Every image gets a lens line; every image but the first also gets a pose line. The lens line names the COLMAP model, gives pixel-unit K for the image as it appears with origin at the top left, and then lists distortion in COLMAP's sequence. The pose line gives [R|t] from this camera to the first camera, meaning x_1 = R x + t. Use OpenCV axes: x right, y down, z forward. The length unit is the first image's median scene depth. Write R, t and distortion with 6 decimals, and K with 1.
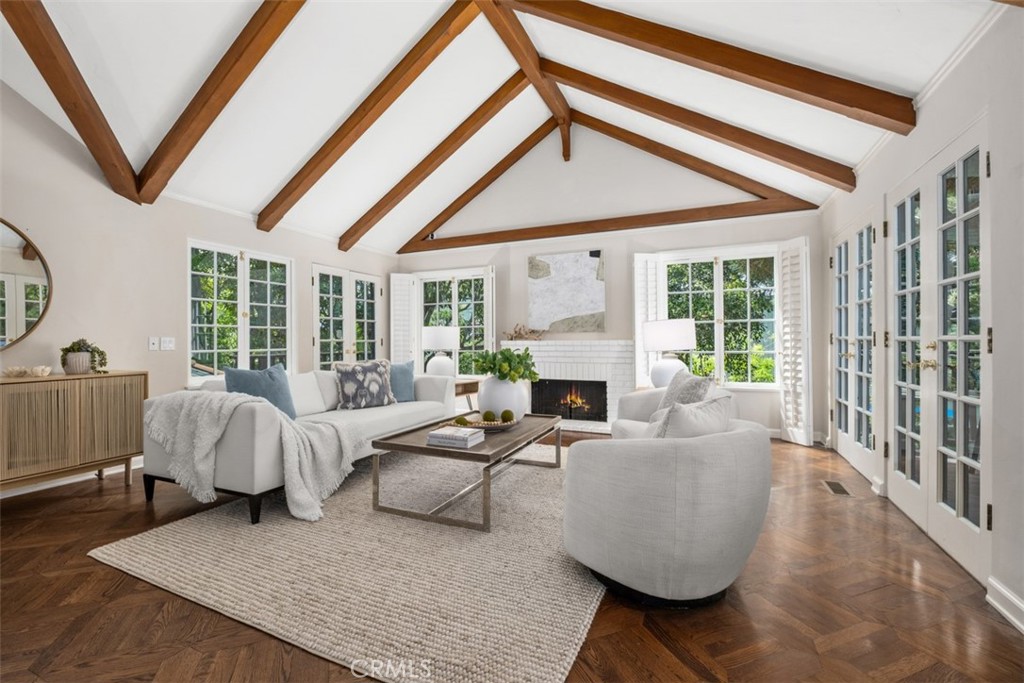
lens RADIAL K [[444.0, 0, 511.2], [0, 444.0, 337.7], [0, 0, 1]] dist [-0.000847, -0.000112]
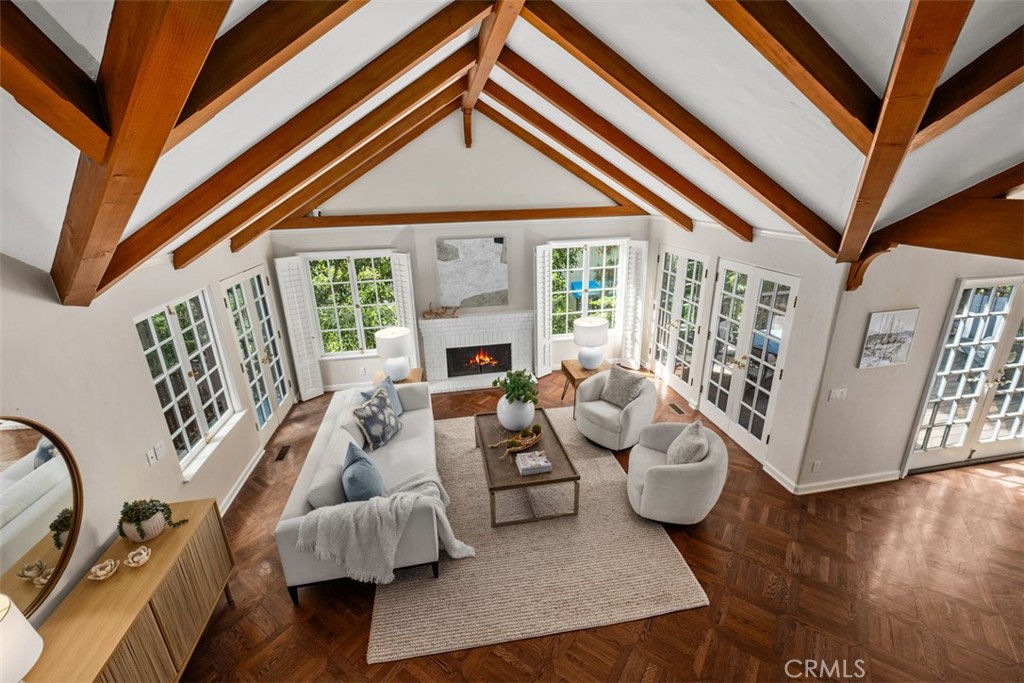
lens RADIAL K [[440.0, 0, 516.7], [0, 440.0, 341.1], [0, 0, 1]] dist [0.000149, 0.000038]
pose [[0.824382, -0.197901, 0.530311, -0.492376], [0.011578, 0.942588, 0.333756, -0.366502], [-0.565915, -0.269003, 0.779344, 0.005455]]
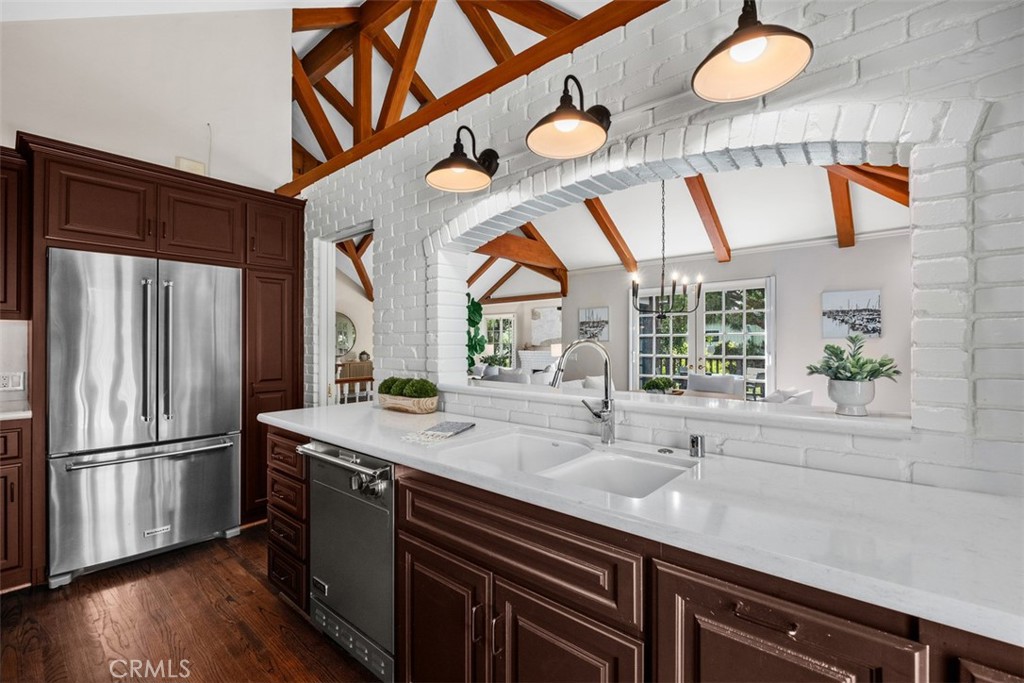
lens RADIAL K [[444.0, 0, 511.2], [0, 444.0, 337.7], [0, 0, 1]] dist [-0.000847, -0.000112]
pose [[0.958102, -0.001578, -0.286424, 0.638132], [-0.000207, 0.999981, -0.006202, -0.046783], [0.286428, 0.006002, 0.958083, -1.163518]]
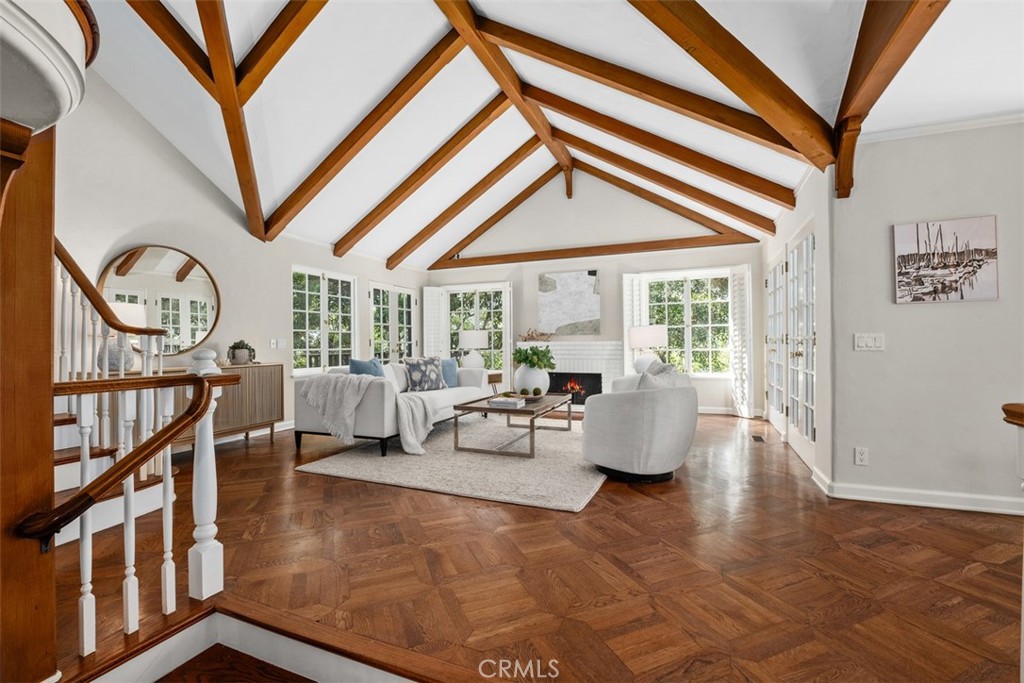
lens RADIAL K [[452.2, 0, 512.0], [0, 452.2, 341.5], [0, 0, 1]] dist [0.000468, 0.000038]
pose [[0.999611, -0.002502, 0.027784, -0.086281], [0.002475, 0.999996, 0.000991, 0.005335], [-0.027787, -0.000922, 0.999613, -0.321166]]
